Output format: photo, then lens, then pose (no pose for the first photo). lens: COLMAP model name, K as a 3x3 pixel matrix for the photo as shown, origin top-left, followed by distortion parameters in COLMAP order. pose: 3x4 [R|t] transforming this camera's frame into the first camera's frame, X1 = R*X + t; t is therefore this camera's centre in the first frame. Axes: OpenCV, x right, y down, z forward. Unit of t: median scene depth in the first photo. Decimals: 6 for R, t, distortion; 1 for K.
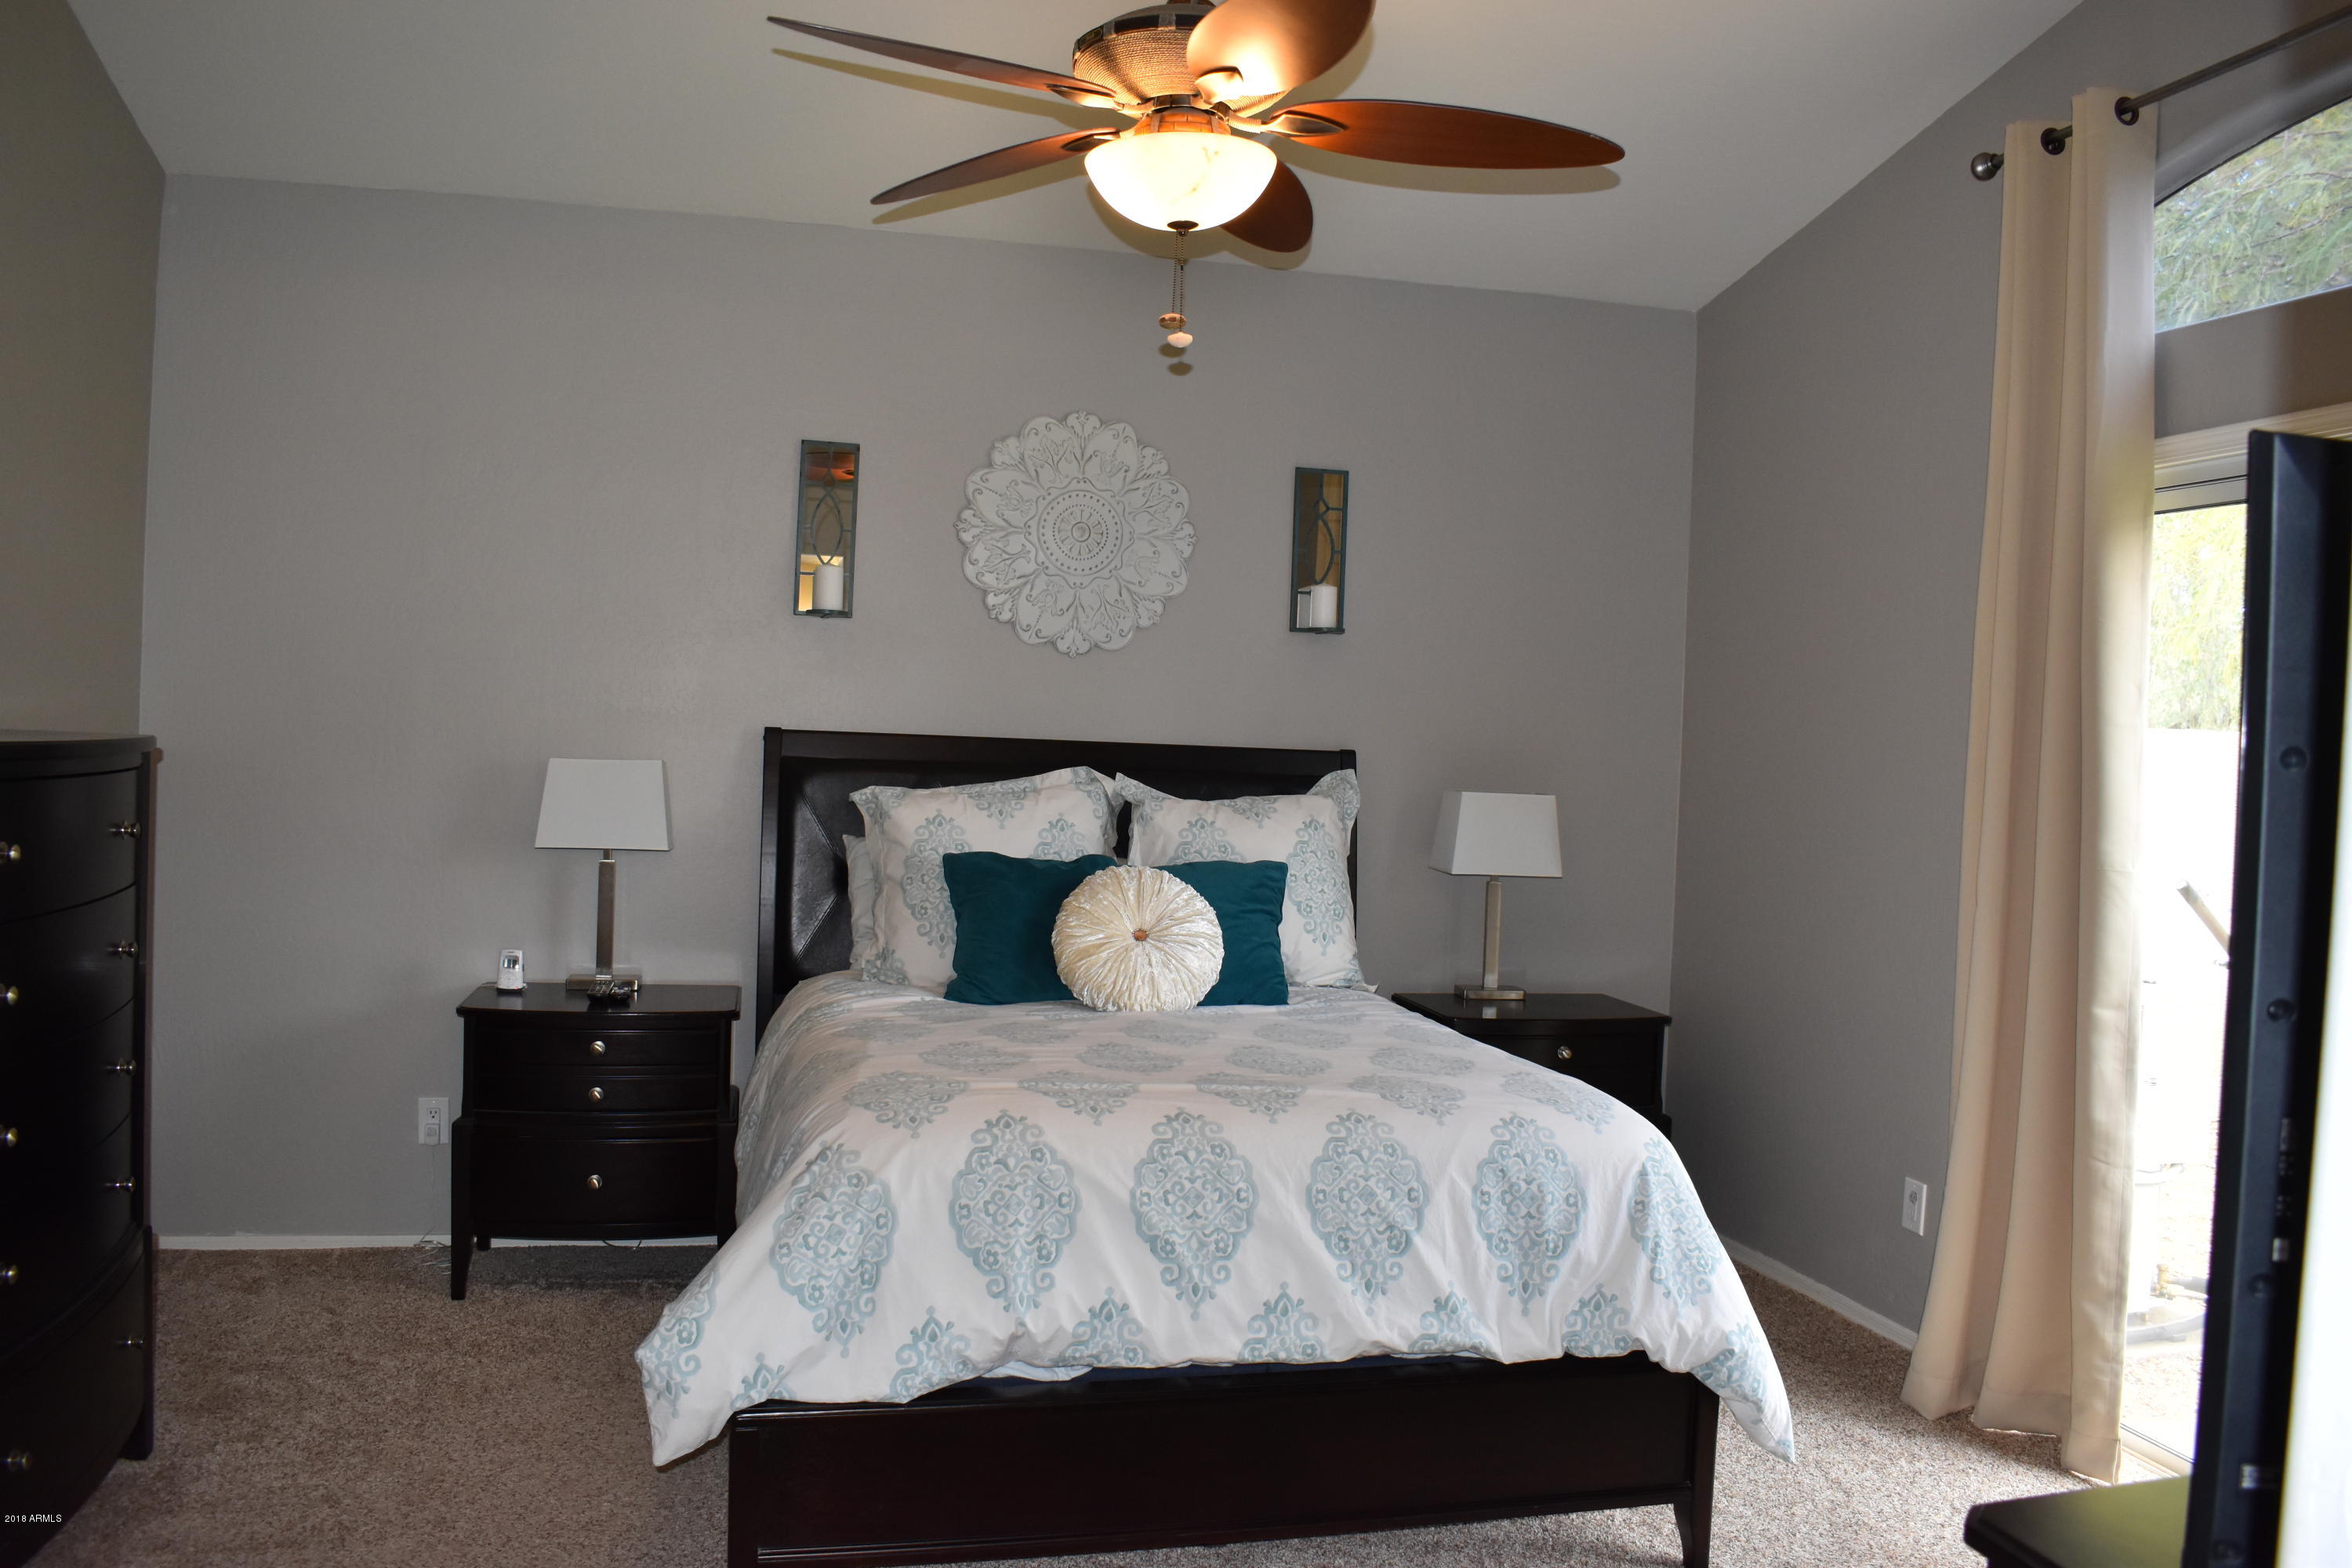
lens RADIAL K [[1823.3, 0, 1181.5], [0, 1823.3, 781.6], [0, 0, 1]] dist [-0.098869, 0.015955]
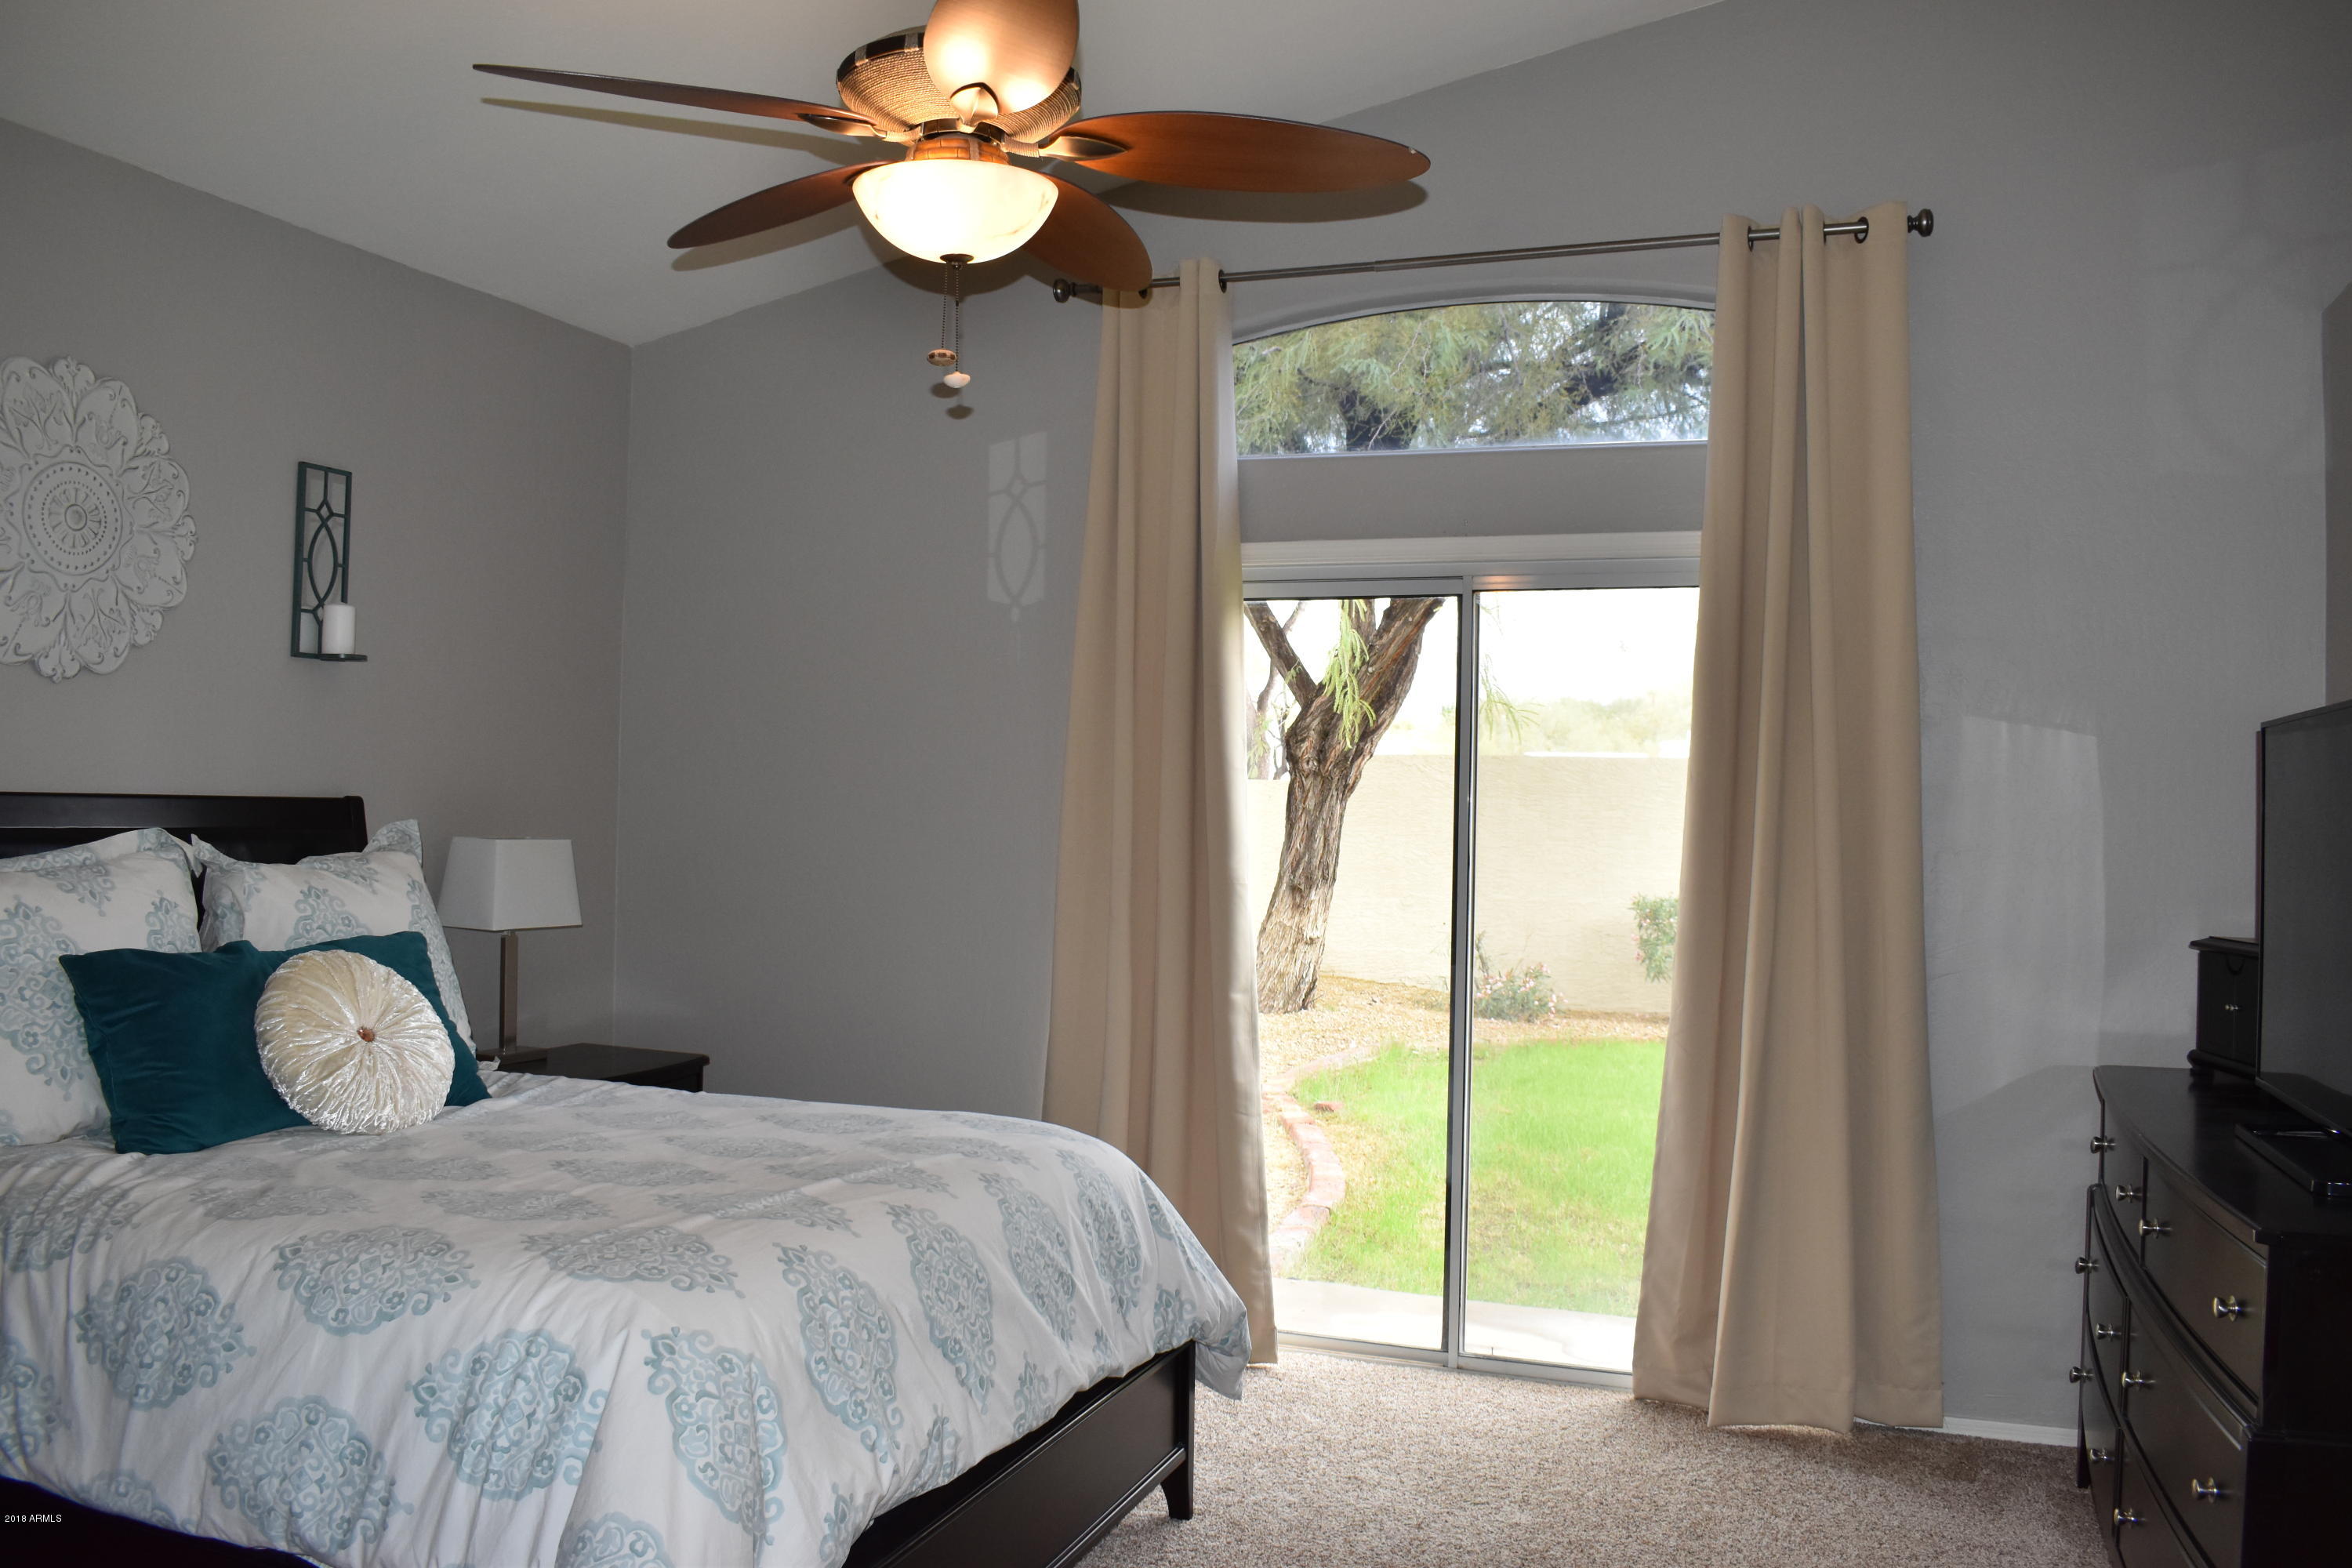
lens RADIAL K [[1823.3, 0, 1181.5], [0, 1823.3, 781.6], [0, 0, 1]] dist [-0.098869, 0.015955]
pose [[0.567718, -0.017499, 0.823037, -0.398767], [0.021468, 0.999749, 0.006448, -0.022153], [-0.822943, 0.014008, 0.567951, 0.208520]]
